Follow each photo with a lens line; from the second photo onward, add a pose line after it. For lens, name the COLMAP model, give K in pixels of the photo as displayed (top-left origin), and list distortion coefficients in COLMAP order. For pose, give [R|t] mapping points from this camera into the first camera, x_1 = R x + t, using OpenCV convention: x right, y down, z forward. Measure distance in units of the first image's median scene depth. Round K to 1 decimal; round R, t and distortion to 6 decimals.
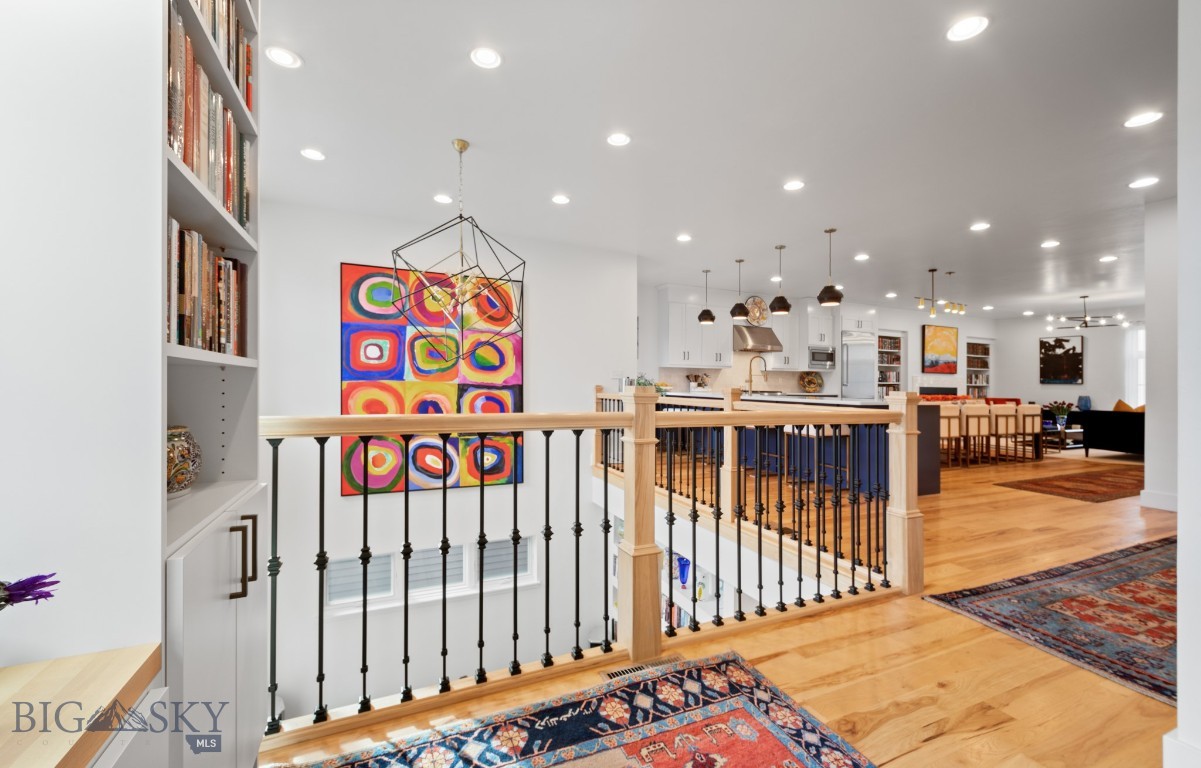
lens RADIAL K [[503.4, 0, 601.4], [0, 503.4, 382.7], [0, 0, 1]] dist [-0.000470, -0.000005]
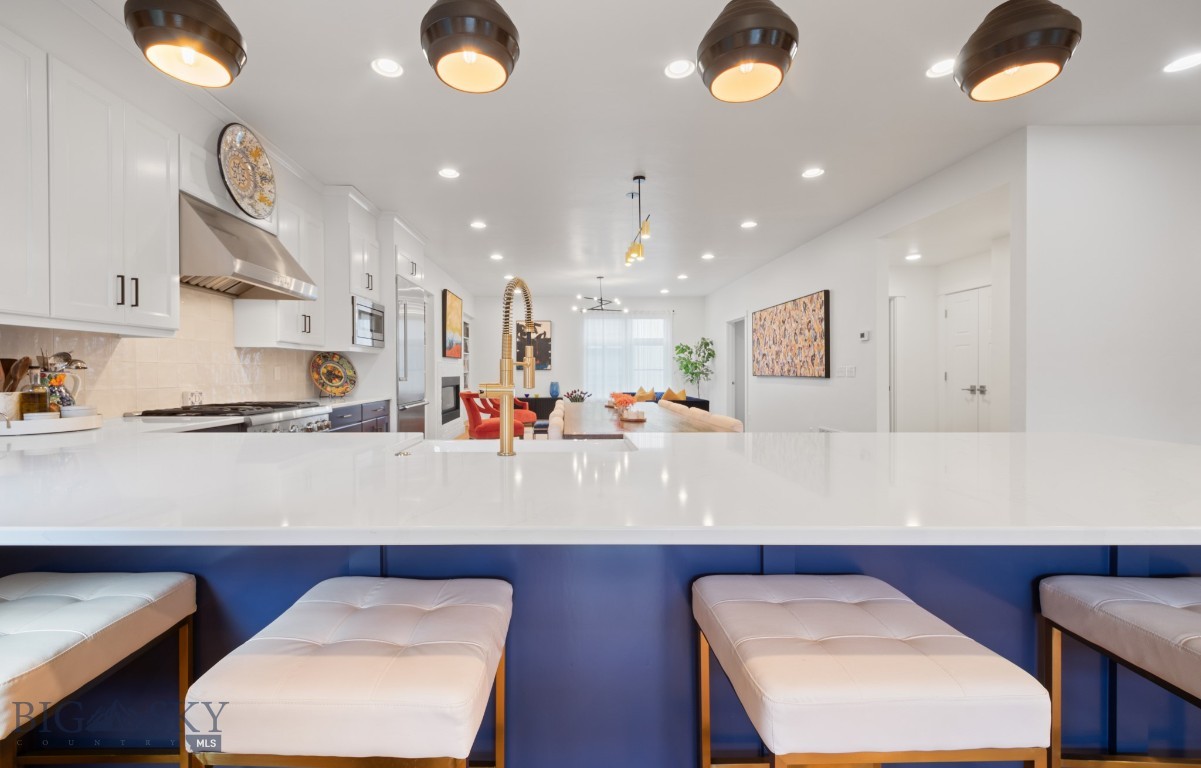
lens RADIAL K [[503.4, 0, 568.8], [0, 503.4, 366.7], [0, 0, 1]] dist [-0.000470, -0.000005]
pose [[0.414785, -0.007815, 0.909886, 0.078730], [0.005453, 0.999967, 0.006103, -0.010413], [-0.909903, 0.002430, 0.414814, 0.601098]]
